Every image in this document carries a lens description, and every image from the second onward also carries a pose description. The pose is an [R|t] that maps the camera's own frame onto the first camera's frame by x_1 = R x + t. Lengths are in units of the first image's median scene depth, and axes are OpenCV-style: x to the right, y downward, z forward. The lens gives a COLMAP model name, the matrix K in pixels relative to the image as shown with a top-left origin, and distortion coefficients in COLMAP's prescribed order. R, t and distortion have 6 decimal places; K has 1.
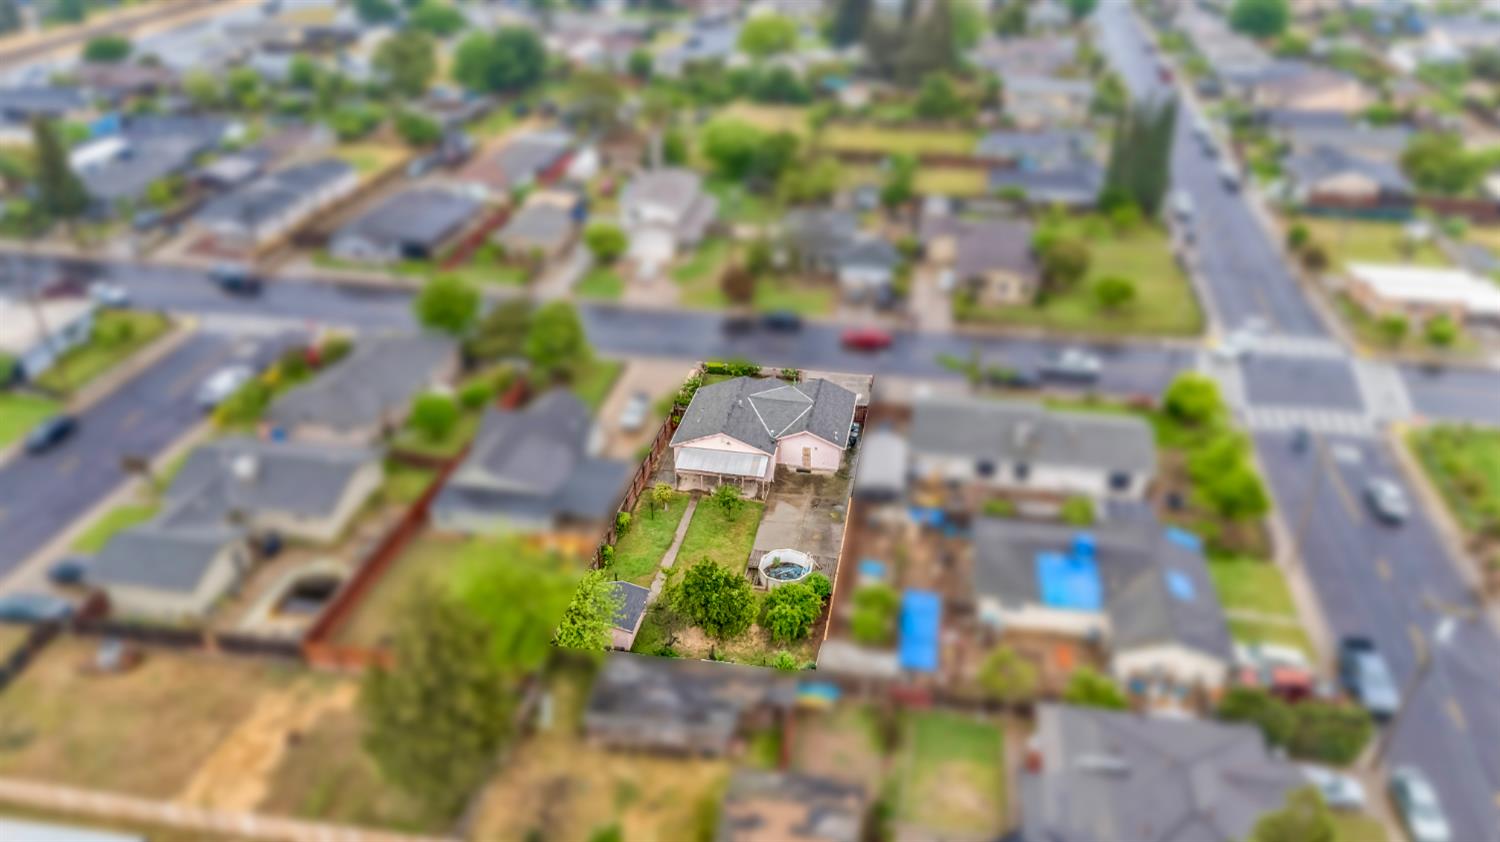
lens RADIAL K [[1091.7, 0, 750.0], [0, 1091.7, 421.0], [0, 0, 1]] dist [0.007053, 0.003145]
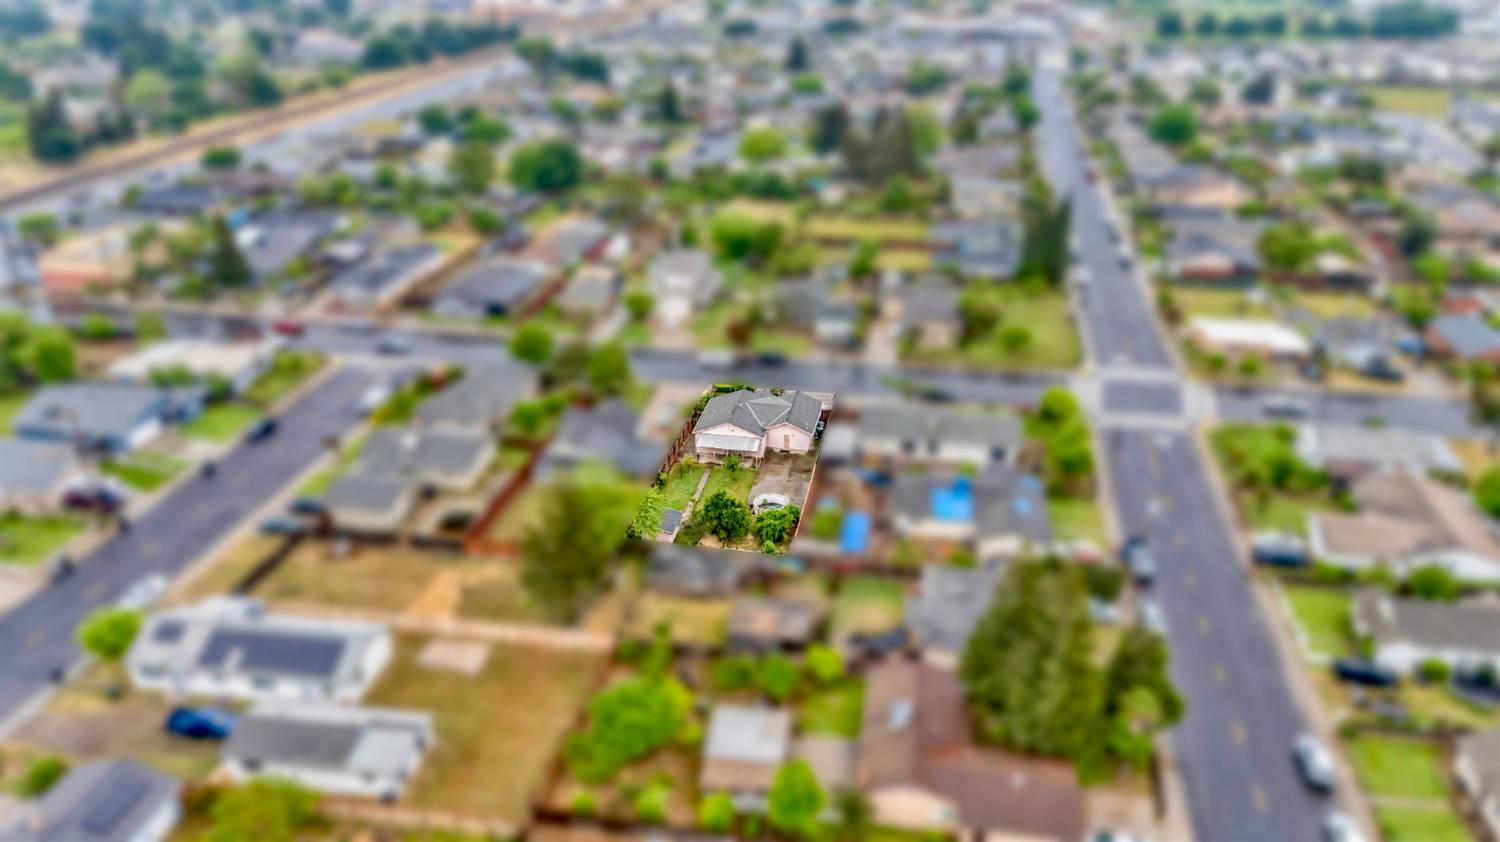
lens RADIAL K [[1091.7, 0, 750.0], [0, 1091.7, 421.0], [0, 0, 1]] dist [0.007053, 0.003145]
pose [[0.999998, -0.001472, 0.001106, 0.001122], [0.001557, 0.996724, -0.080861, 0.082032], [-0.000983, 0.080863, 0.996725, -0.297425]]
